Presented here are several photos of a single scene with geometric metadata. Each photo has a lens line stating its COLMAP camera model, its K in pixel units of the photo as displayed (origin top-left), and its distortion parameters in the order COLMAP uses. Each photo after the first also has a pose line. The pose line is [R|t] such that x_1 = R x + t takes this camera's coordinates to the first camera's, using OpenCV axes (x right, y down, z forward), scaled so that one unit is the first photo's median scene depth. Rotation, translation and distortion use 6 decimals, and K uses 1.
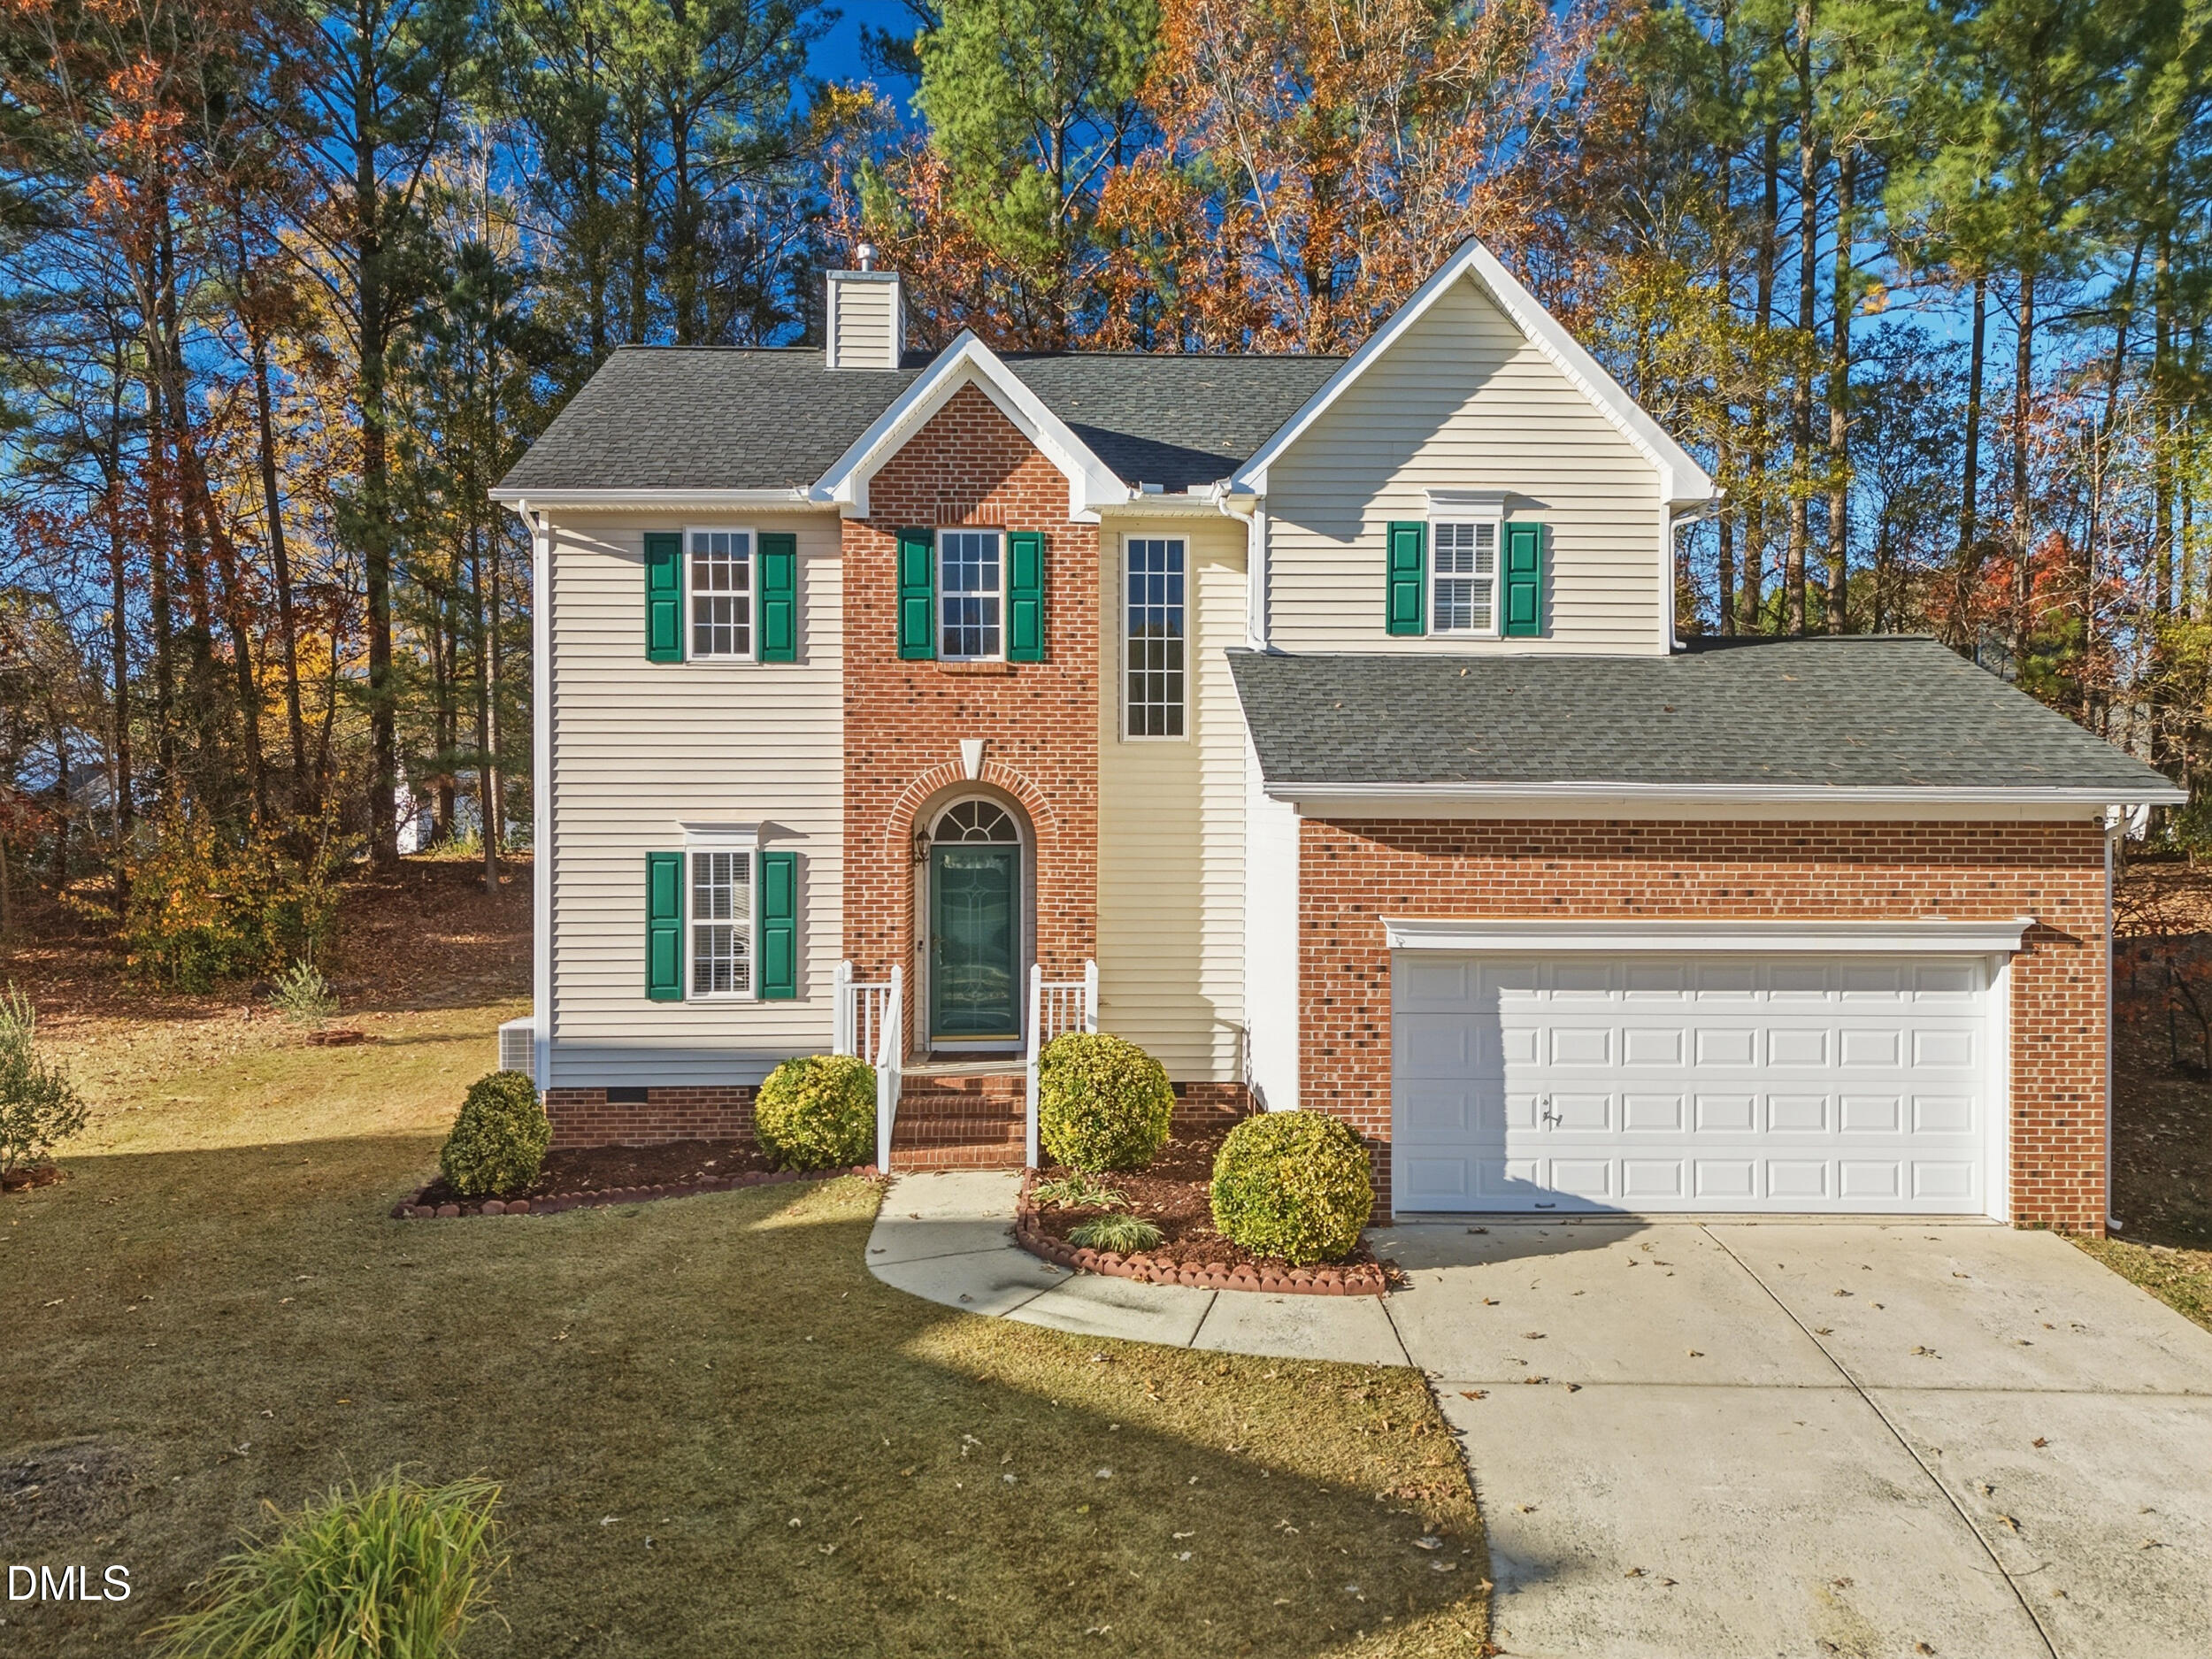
lens RADIAL K [[1640.3, 0, 1115.9], [0, 1640.3, 821.4], [0, 0, 1]] dist [0.059712, -0.029821]
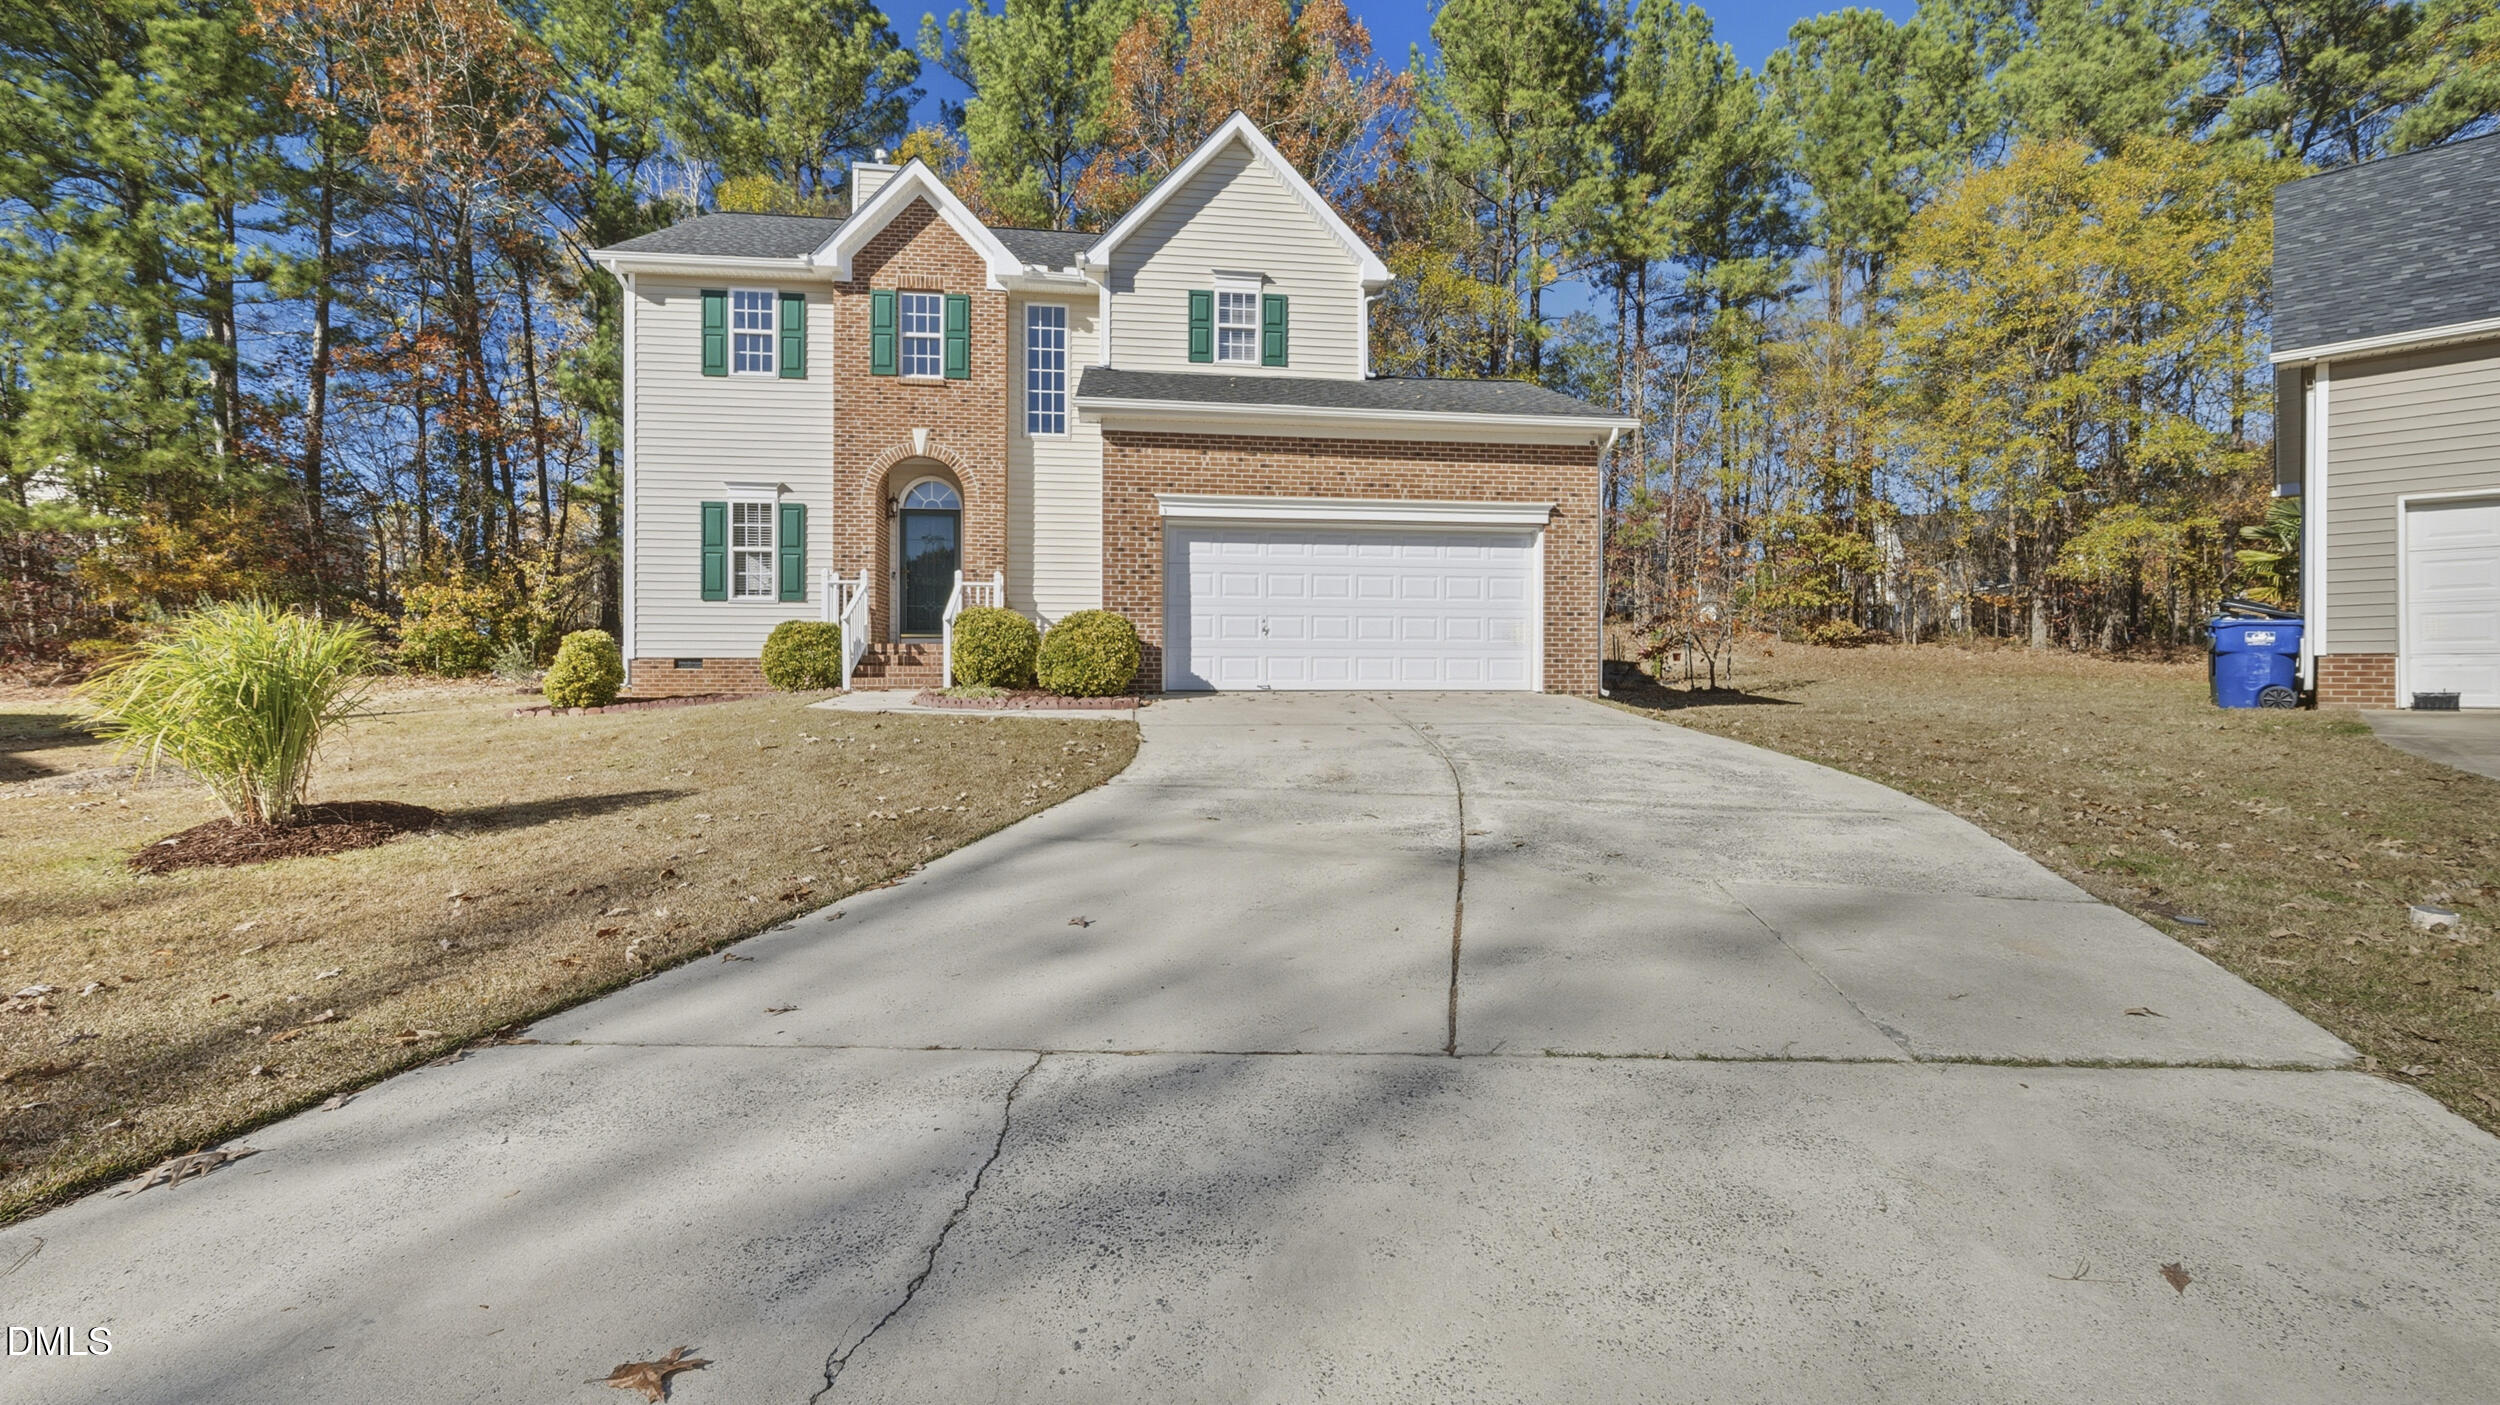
lens RADIAL K [[1026.1, 0, 1249.9], [0, 1026.1, 685.0], [0, 0, 1]] dist [0.004532, 0.000765]
pose [[0.995954, 0.000320, 0.089861, 0.131152], [0.000373, 0.999970, -0.007694, 0.195622], [-0.089861, 0.007696, 0.995925, 0.023173]]
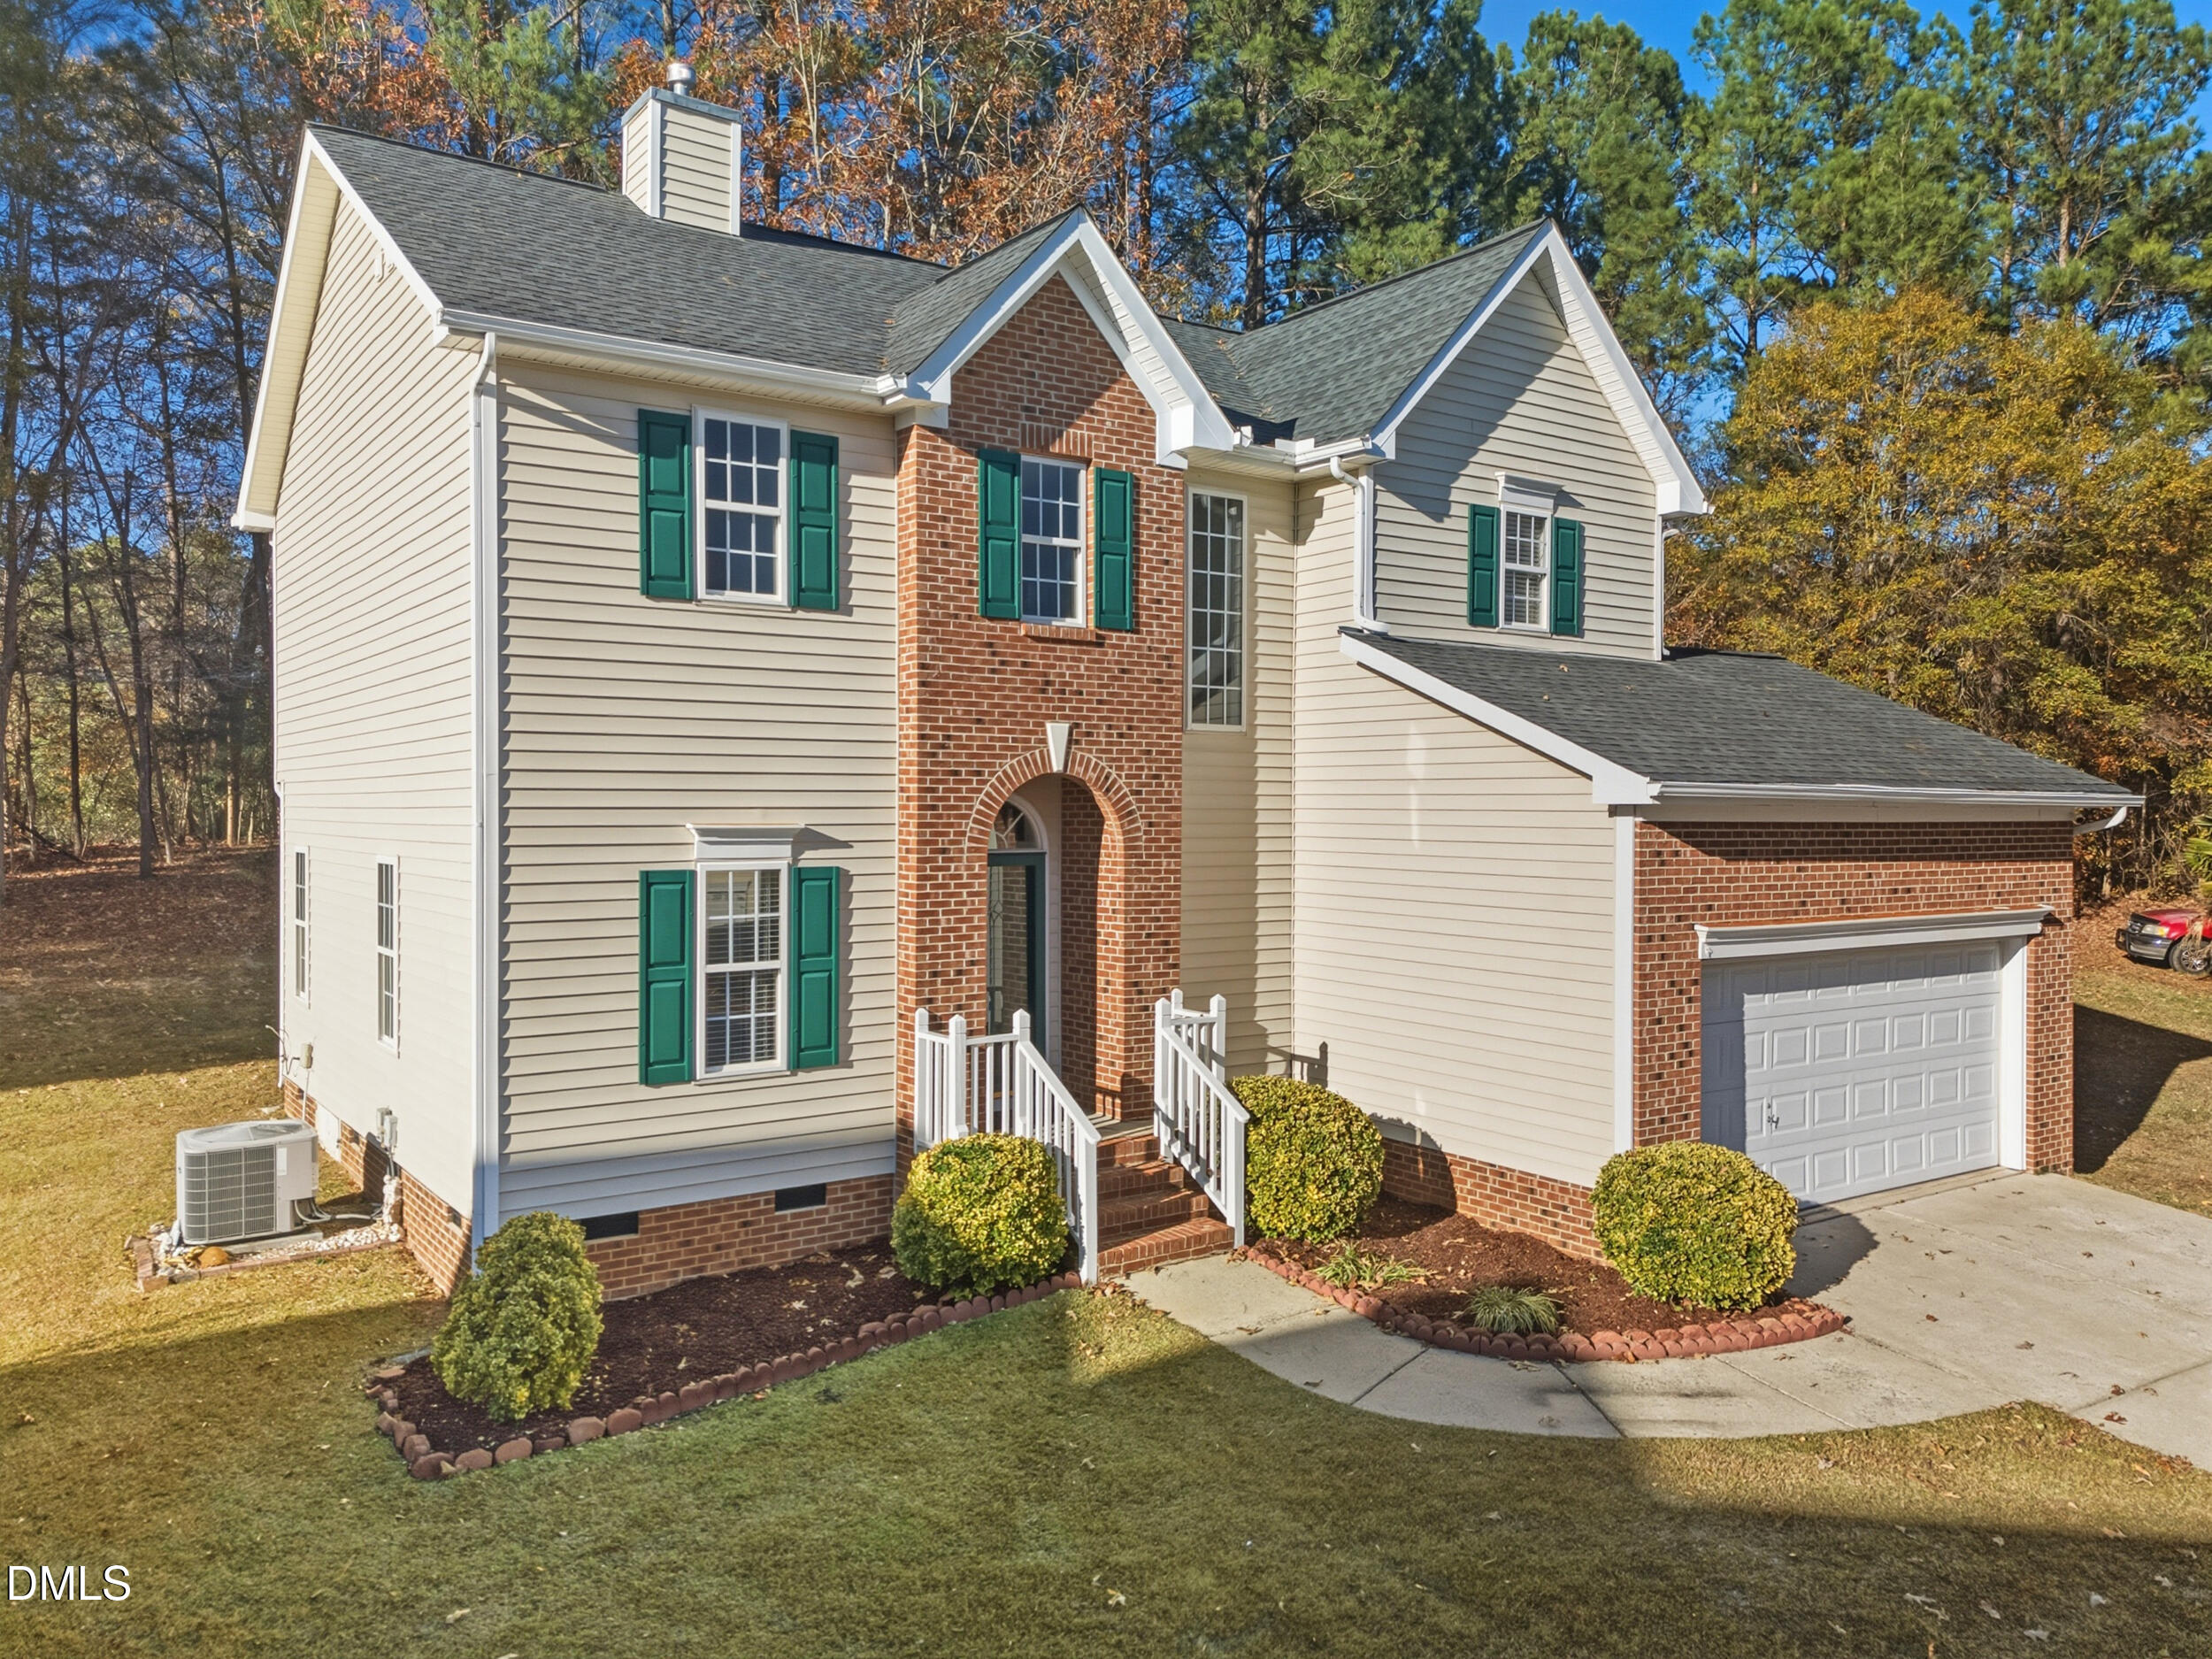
lens RADIAL K [[1640.3, 0, 1113.5], [0, 1640.3, 820.2], [0, 0, 1]] dist [0.059712, -0.029821]
pose [[0.833214, -0.003343, 0.552941, -0.508488], [0.001390, 0.999991, 0.003951, -0.005348], [-0.552949, -0.002523, 0.833211, 0.317519]]
